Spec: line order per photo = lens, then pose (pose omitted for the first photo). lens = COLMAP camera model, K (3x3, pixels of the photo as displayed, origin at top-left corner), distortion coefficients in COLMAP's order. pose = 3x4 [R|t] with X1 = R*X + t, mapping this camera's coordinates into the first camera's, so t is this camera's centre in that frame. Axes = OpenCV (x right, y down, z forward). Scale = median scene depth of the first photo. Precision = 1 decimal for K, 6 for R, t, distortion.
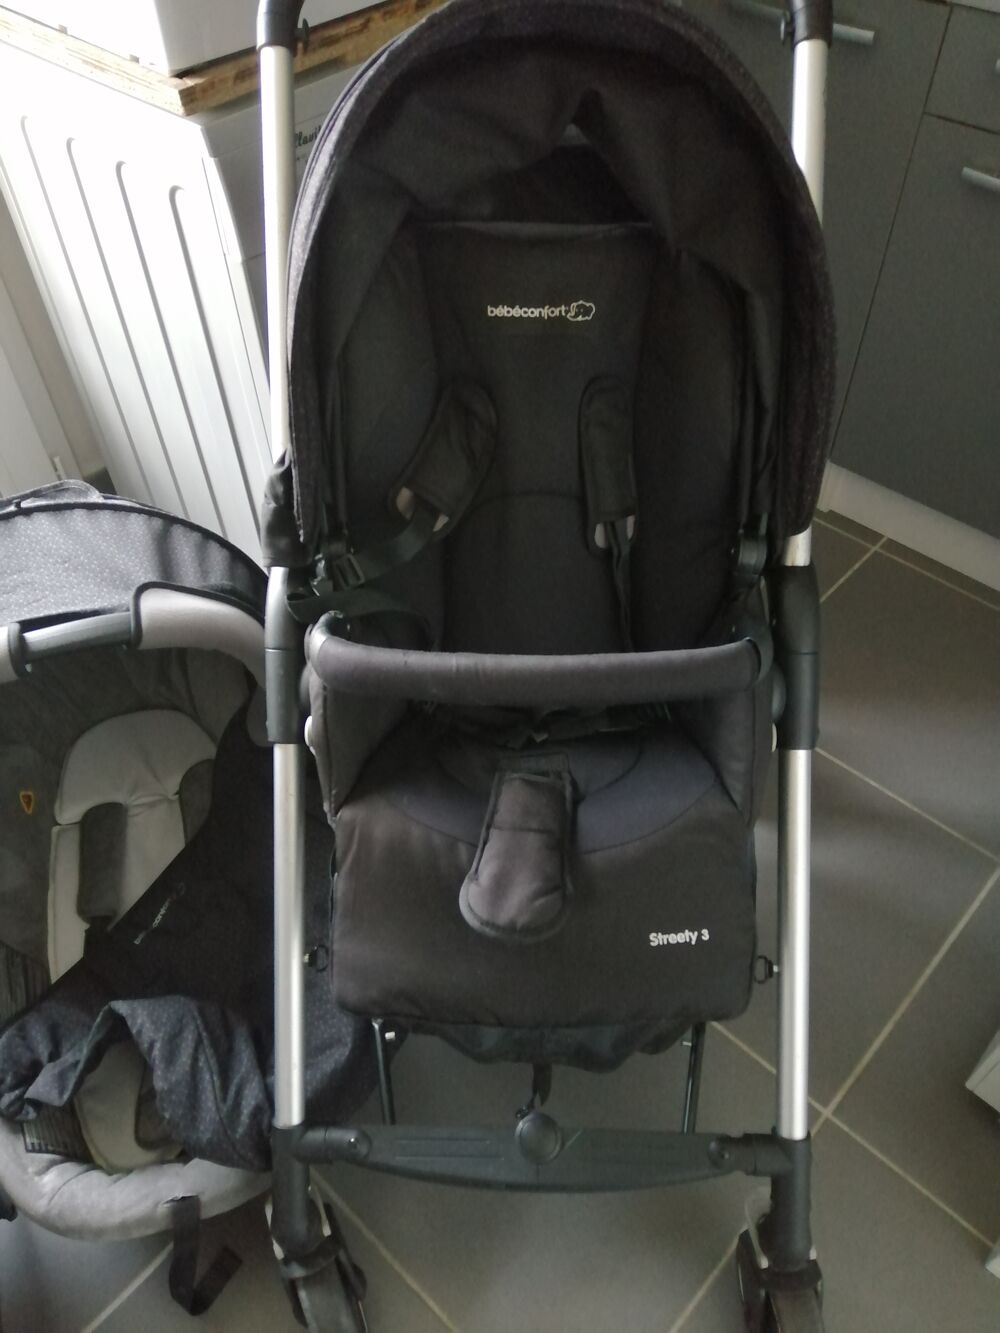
lens RADIAL K [[1033.8, 0, 498.3], [0, 1033.8, 674.4], [0, 0, 1]] dist [0.095626, -0.183497]
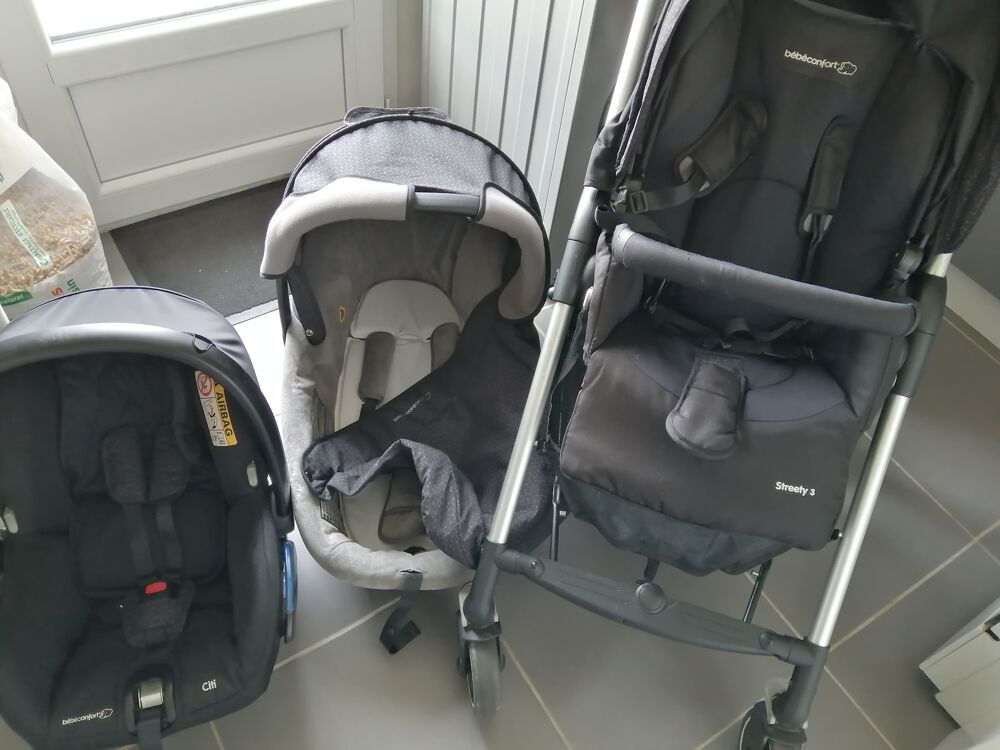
lens RADIAL K [[775.5, 0, 499.1], [0, 775.5, 389.2], [0, 0, 1]] dist [0.095626, -0.183497]
pose [[0.960853, 0.269232, -0.065393, -0.184041], [-0.266075, 0.962488, 0.053119, 0.149443], [0.077241, -0.033640, 0.996445, -0.148912]]
